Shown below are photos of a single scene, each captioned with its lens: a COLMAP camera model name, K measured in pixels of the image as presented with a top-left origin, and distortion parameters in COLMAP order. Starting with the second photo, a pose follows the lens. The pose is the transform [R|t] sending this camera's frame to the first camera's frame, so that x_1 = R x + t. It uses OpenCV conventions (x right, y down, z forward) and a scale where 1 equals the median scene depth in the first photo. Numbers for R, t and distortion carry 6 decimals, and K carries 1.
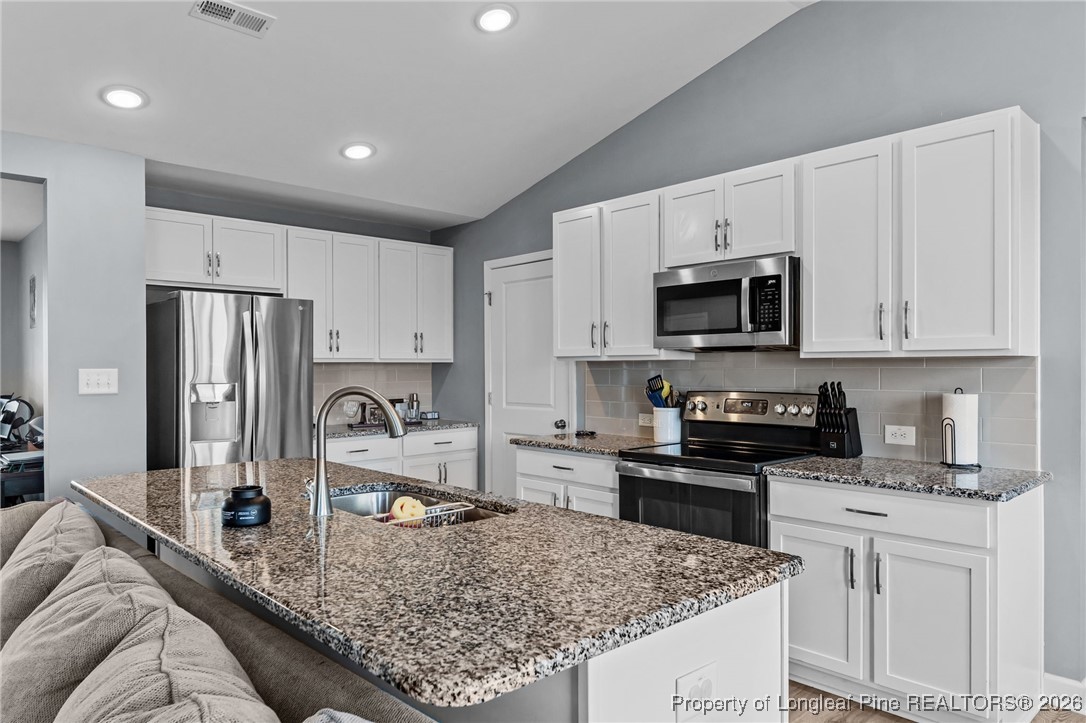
lens RADIAL K [[708.1, 0, 543.0], [0, 708.1, 361.5], [0, 0, 1]] dist [-0.002366, -0.000652]
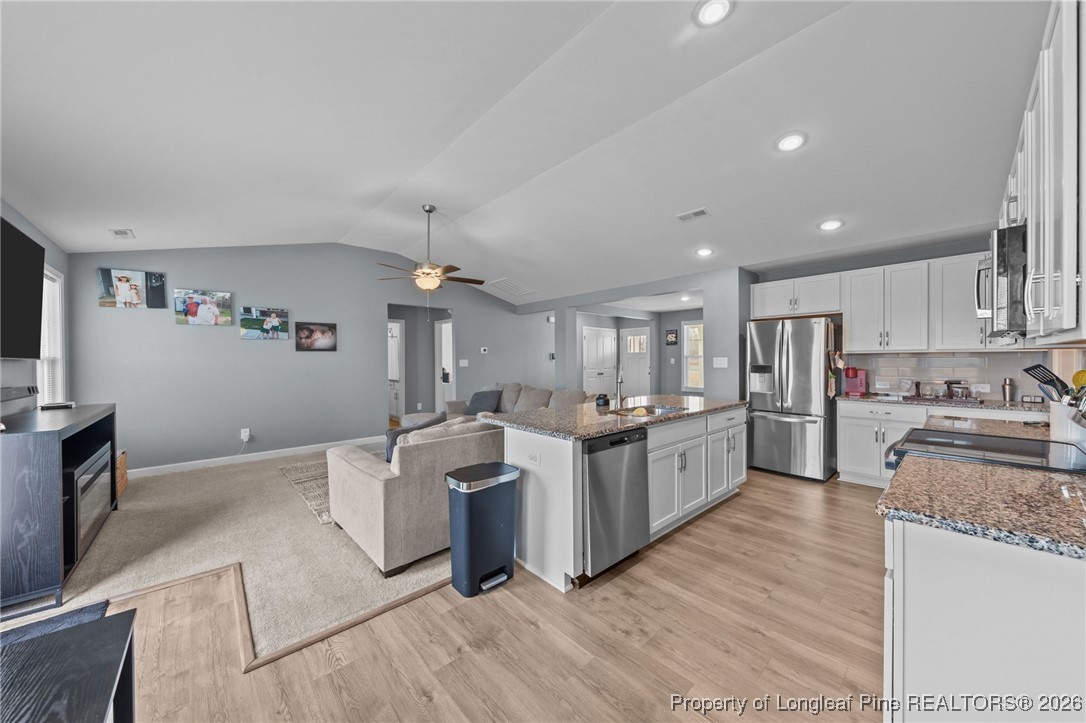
lens RADIAL K [[368.4, 0, 543.0], [0, 368.4, 361.5], [0, 0, 1]] dist [-0.000255, -0.000092]
pose [[-0.042705, 0.010663, -0.999031, 0.579075], [0.014618, 0.999843, 0.010047, 0.000925], [0.998981, -0.014175, -0.042854, 0.347826]]
